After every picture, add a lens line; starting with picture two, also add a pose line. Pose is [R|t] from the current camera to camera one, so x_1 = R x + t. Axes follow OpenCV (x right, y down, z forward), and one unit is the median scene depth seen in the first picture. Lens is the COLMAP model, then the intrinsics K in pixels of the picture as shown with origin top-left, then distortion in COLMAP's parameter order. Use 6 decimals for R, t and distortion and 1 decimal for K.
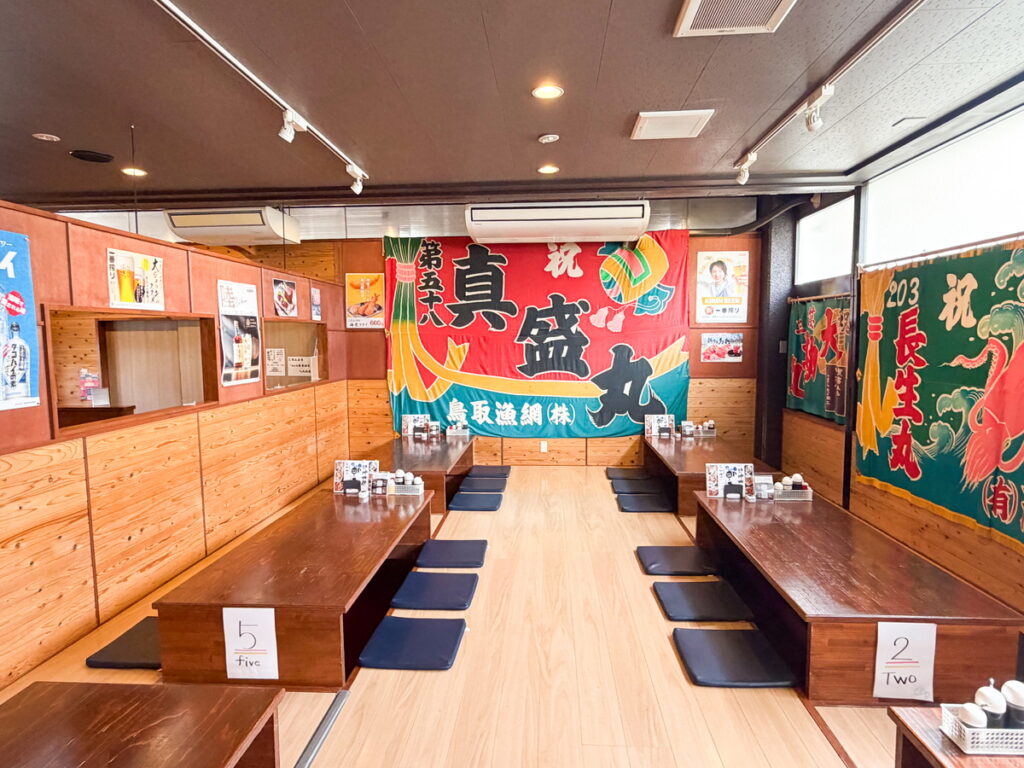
lens RADIAL K [[588.2, 0, 513.4], [0, 588.2, 385.7], [0, 0, 1]] dist [-0.000632, -0.000004]
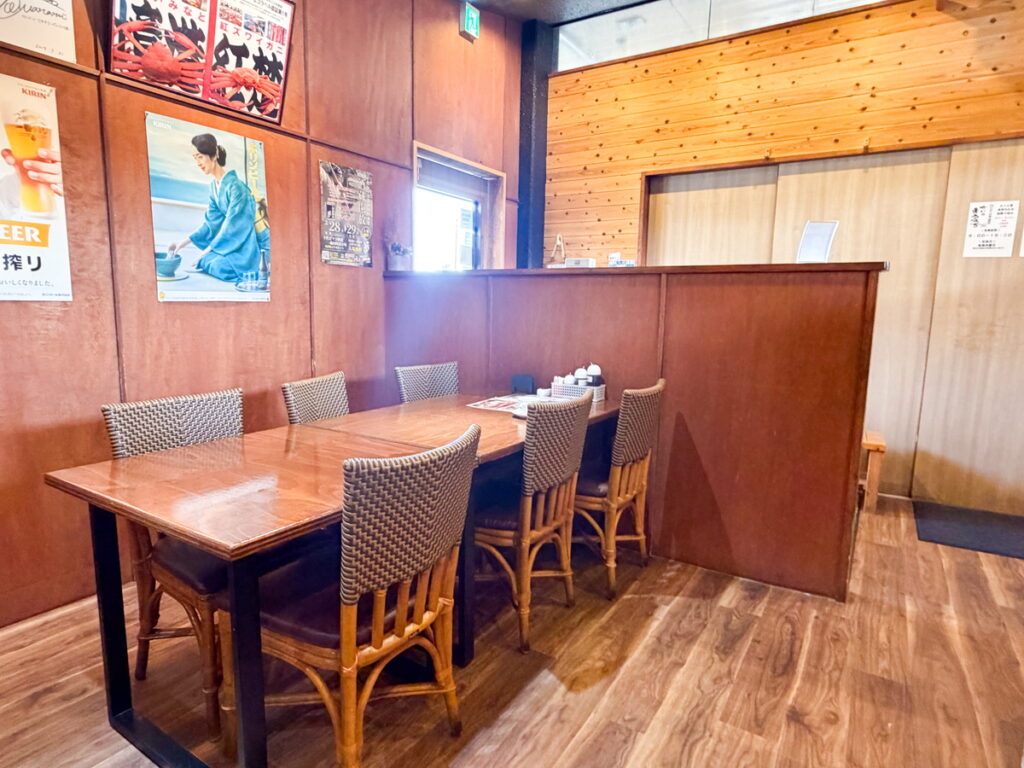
lens RADIAL K [[588.2, 0, 510.9], [0, 588.2, 385.3], [0, 0, 1]] dist [-0.000632, -0.000004]
pose [[0.877570, 0.094303, -0.470083, -0.505539], [-0.068345, 0.995058, 0.072028, 0.083692], [0.474552, -0.031082, 0.879679, 0.344886]]
